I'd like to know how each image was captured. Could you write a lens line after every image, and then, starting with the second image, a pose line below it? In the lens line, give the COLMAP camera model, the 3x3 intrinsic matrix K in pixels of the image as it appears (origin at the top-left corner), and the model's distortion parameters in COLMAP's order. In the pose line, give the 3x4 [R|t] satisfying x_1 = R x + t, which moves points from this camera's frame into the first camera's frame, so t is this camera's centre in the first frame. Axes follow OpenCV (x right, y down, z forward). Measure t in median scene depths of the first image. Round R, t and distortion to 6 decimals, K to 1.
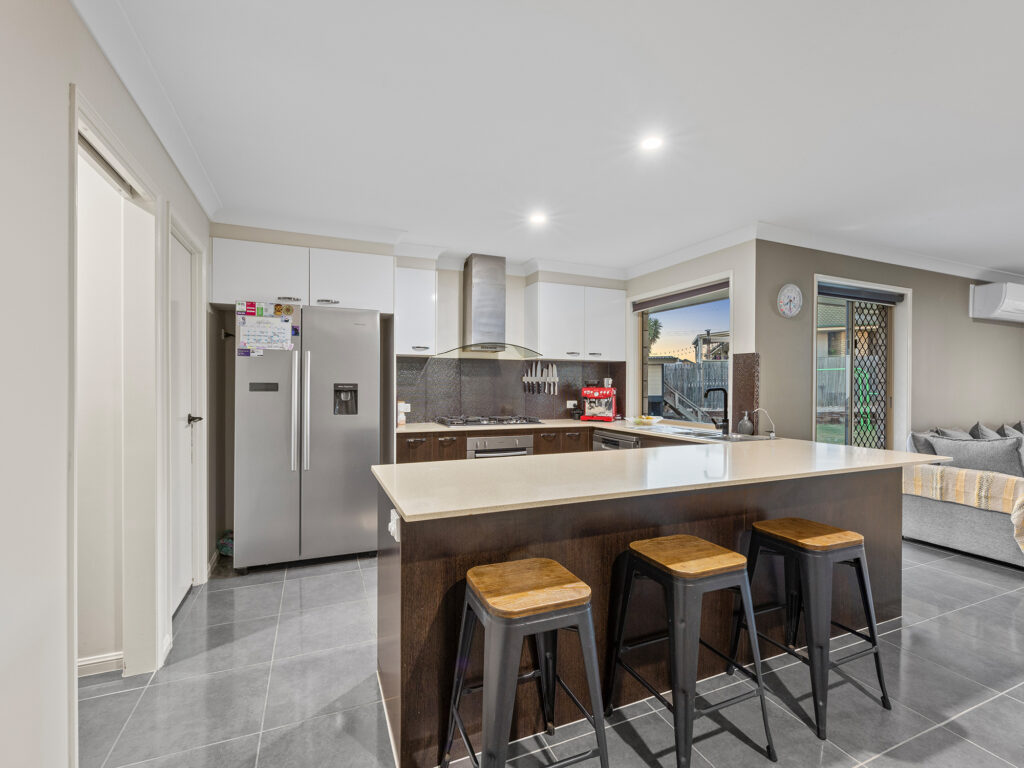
lens RADIAL K [[461.2, 0, 510.1], [0, 461.2, 386.9], [0, 0, 1]] dist [-0.001789, 0.000016]
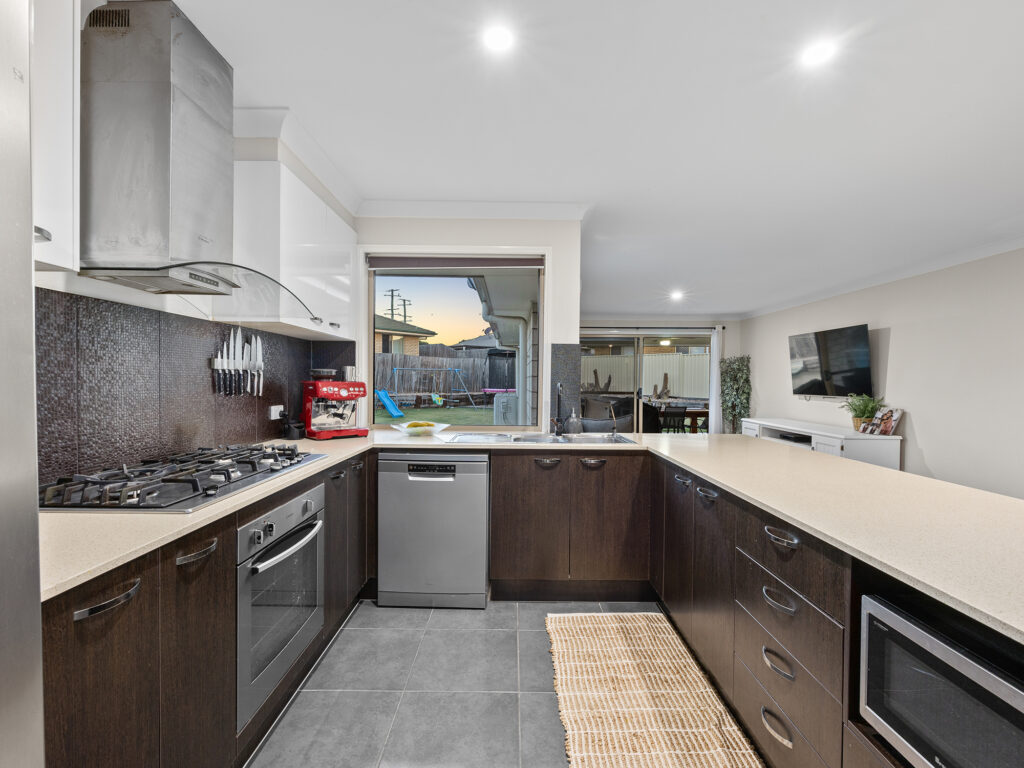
lens RADIAL K [[465.1, 0, 512.0], [0, 465.1, 384.0], [0, 0, 1]] dist [-0.002469, -0.000197]
pose [[0.389367, -0.008647, 0.921042, -0.310357], [-0.003247, 0.999937, 0.010760, -0.002595], [-0.921077, -0.007180, 0.389314, 0.622885]]
